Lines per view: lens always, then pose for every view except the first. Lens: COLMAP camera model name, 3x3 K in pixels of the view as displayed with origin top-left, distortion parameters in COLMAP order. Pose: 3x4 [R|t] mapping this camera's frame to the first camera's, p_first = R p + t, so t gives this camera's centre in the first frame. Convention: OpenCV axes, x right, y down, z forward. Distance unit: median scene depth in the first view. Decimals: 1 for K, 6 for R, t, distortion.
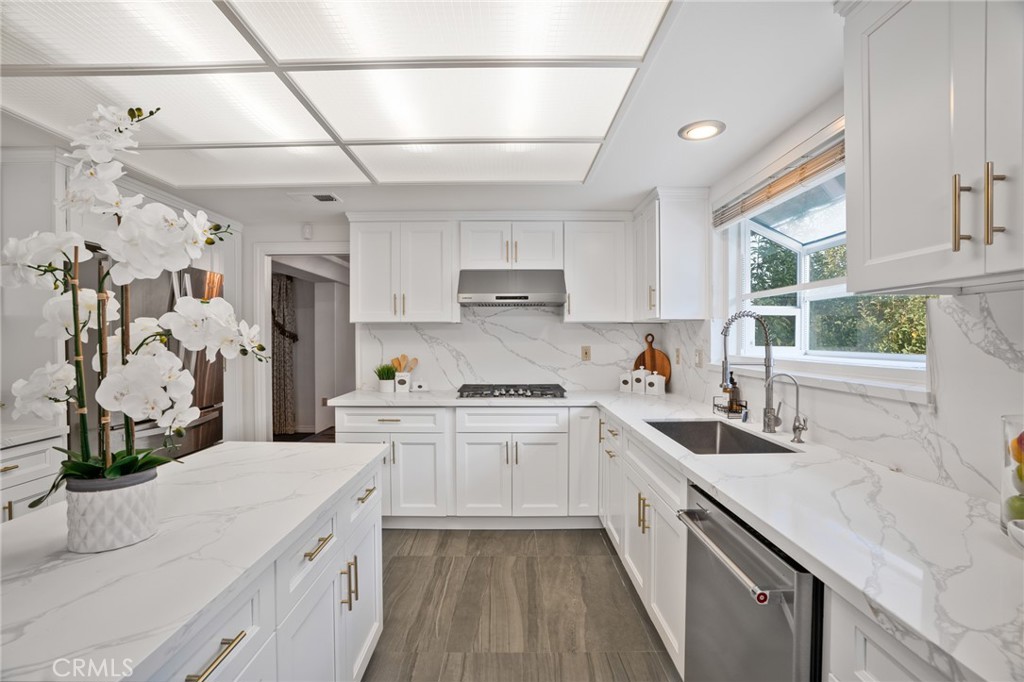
lens RADIAL K [[490.6, 0, 508.3], [0, 490.6, 344.2], [0, 0, 1]] dist [-0.041969, 0.008256]
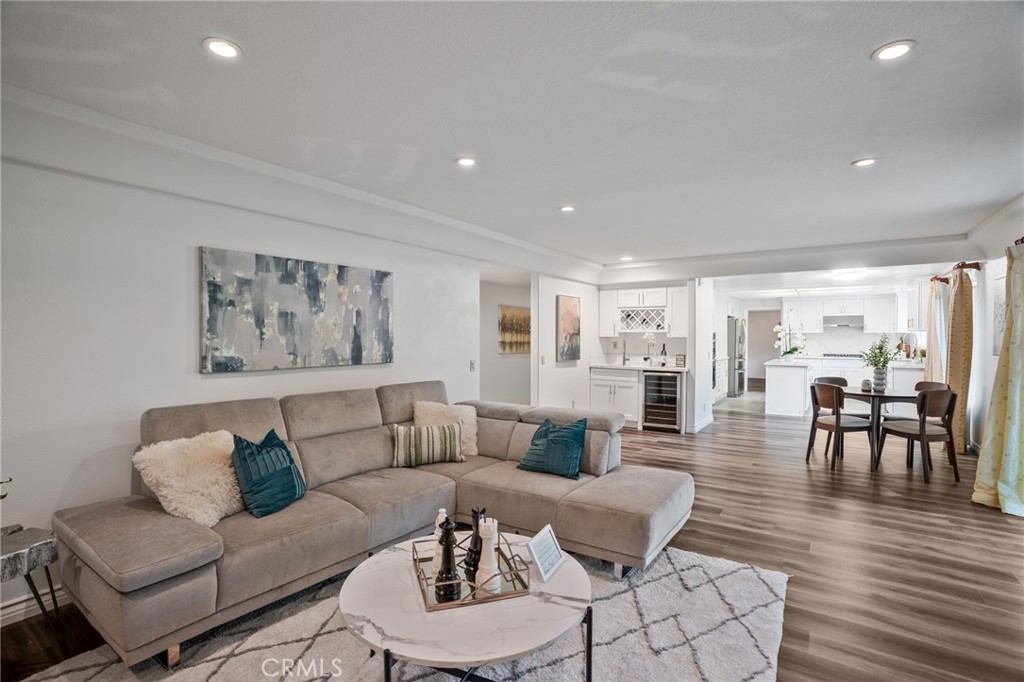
lens RADIAL K [[490.6, 0, 517.3], [0, 490.6, 342.8], [0, 0, 1]] dist [-0.041969, 0.008256]
pose [[0.822189, 0.011312, -0.569103, 0.067304], [-0.013111, 0.999914, 0.000934, 0.050573], [0.569064, 0.006693, 0.822266, -3.565262]]
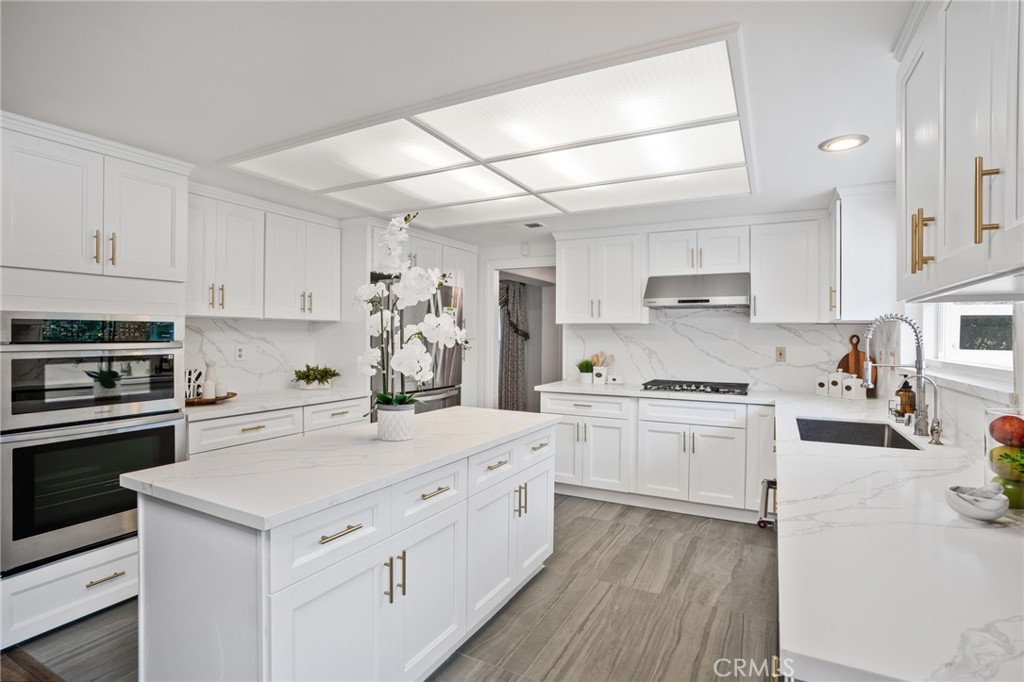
lens RADIAL K [[512.6, 0, 502.2], [0, 512.6, 339.9], [0, 0, 1]] dist [-0.032679, 0.007978]
pose [[0.884695, 0.011717, -0.466023, 0.217425], [-0.015056, 0.999881, -0.003442, 0.002312], [0.465928, 0.010061, 0.884766, -0.267228]]
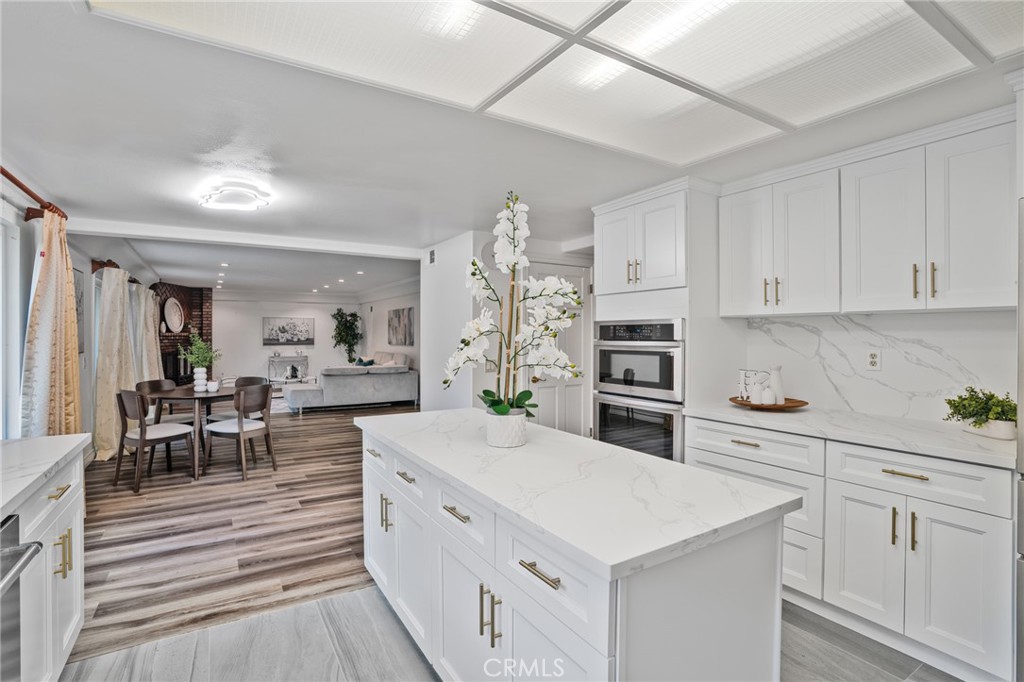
lens RADIAL K [[490.6, 0, 519.1], [0, 490.6, 331.5], [0, 0, 1]] dist [-0.041969, 0.008256]
pose [[-0.843055, -0.001340, -0.537825, 0.059313], [-0.007113, 0.999937, 0.008658, -0.016035], [0.537780, 0.011124, -0.843012, 1.066819]]
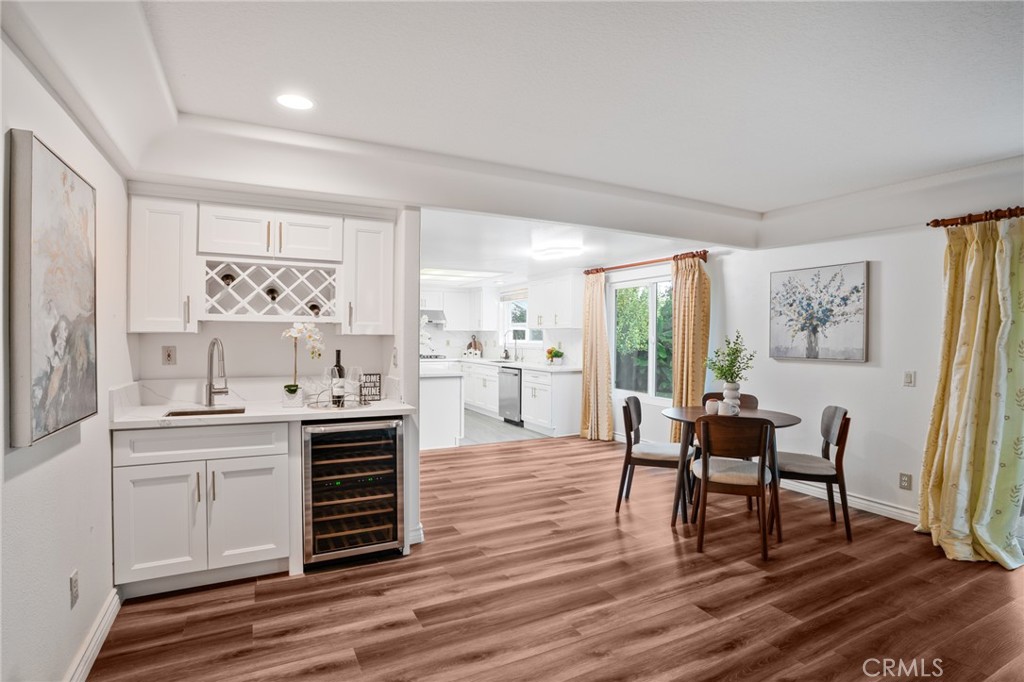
lens RADIAL K [[490.6, 0, 516.6], [0, 490.6, 341.8], [0, 0, 1]] dist [-0.041969, 0.008256]
pose [[0.883149, 0.002361, 0.469086, -1.044615], [-0.001263, 0.999996, -0.002654, 0.029960], [-0.469090, 0.001751, 0.883149, -1.982828]]
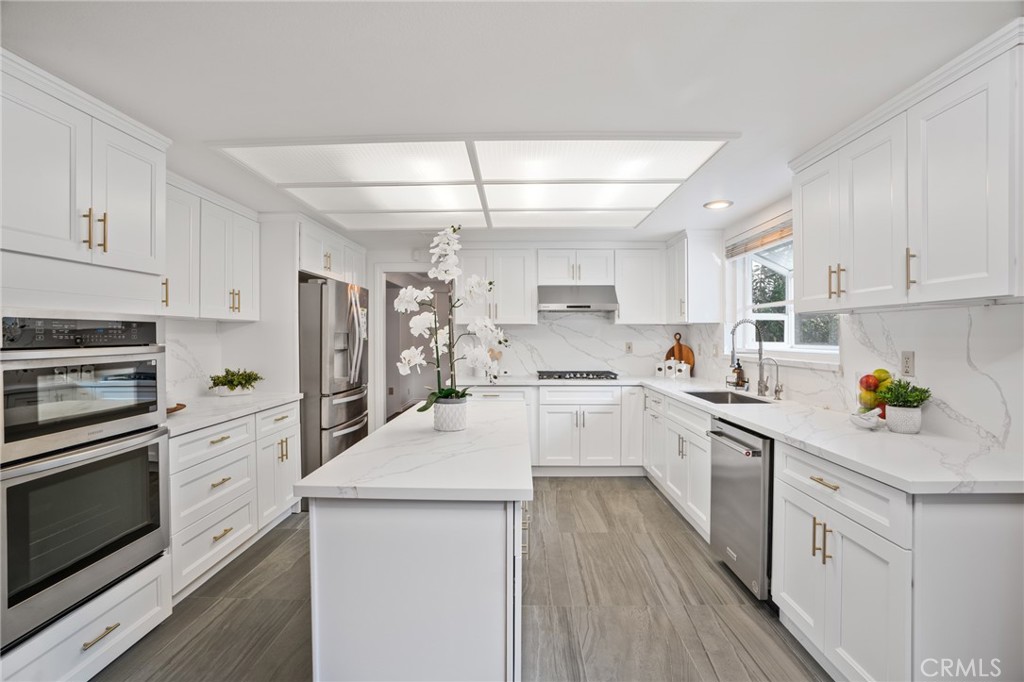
lens RADIAL K [[490.6, 0, 518.0], [0, 490.6, 338.5], [0, 0, 1]] dist [-0.041969, 0.008256]
pose [[0.999977, 0.000666, -0.006749, -0.205566], [-0.000721, 0.999966, -0.008162, 0.007330], [0.006744, 0.008167, 0.999944, -0.496456]]
